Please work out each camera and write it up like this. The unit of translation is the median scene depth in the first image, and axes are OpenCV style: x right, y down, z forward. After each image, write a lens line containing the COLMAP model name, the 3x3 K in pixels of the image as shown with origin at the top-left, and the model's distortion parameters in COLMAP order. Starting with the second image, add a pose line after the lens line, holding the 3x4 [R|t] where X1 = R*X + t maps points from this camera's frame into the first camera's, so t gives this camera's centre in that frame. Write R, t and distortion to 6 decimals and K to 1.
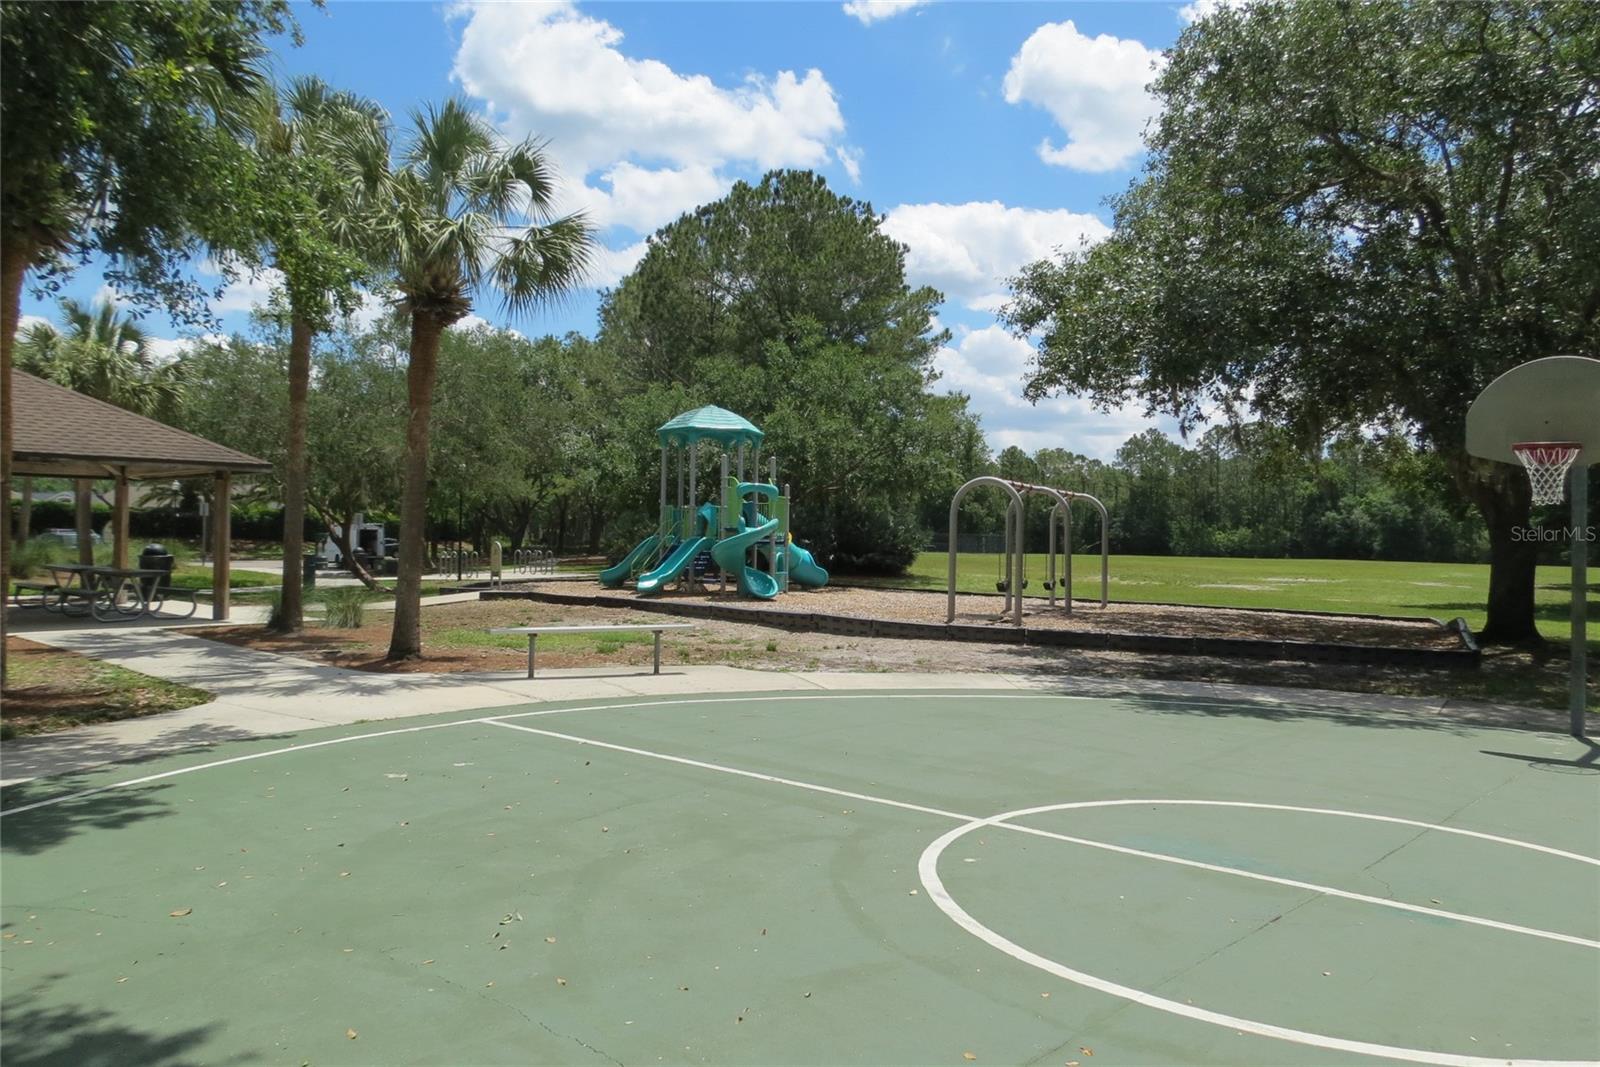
lens RADIAL K [[1129.4, 0, 810.8], [0, 1129.4, 524.0], [0, 0, 1]] dist [-0.018198, 0.001834]
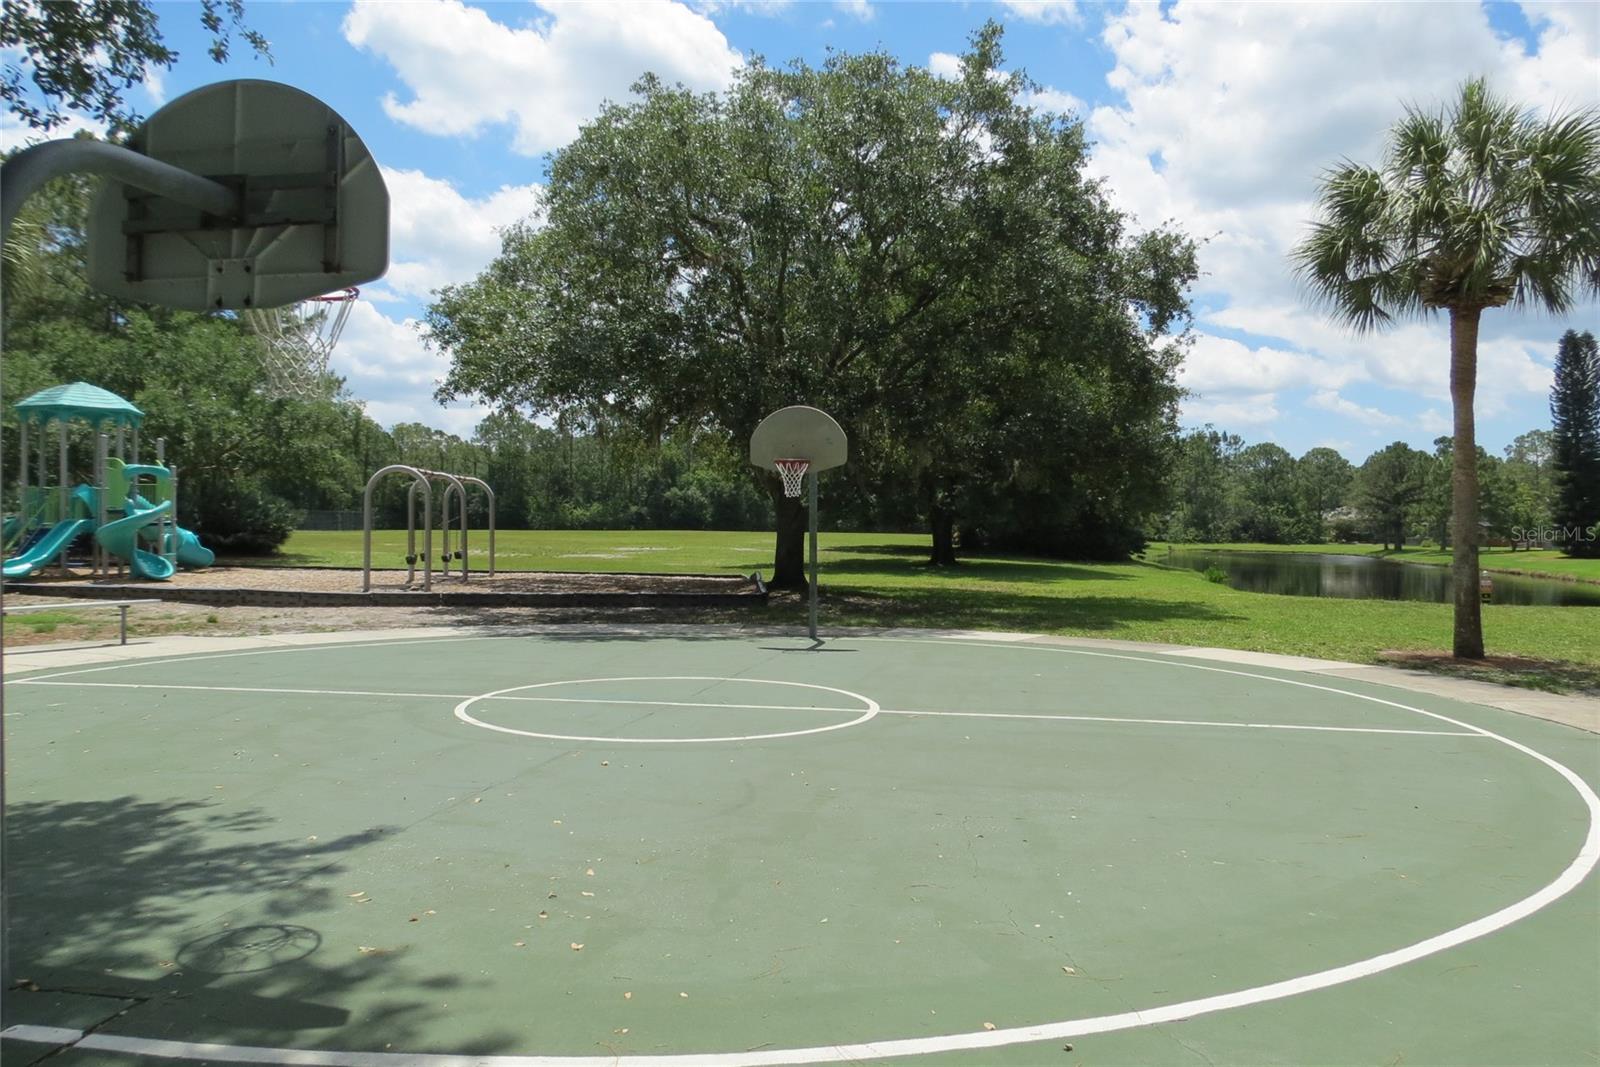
lens RADIAL K [[1129.4, 0, 811.1], [0, 1129.4, 544.7], [0, 0, 1]] dist [-0.018198, 0.001834]
pose [[0.848346, -0.024690, 0.528867, -0.070485], [0.002945, 0.999117, 0.041920, -0.005510], [-0.529434, -0.034005, 0.847669, -0.149065]]
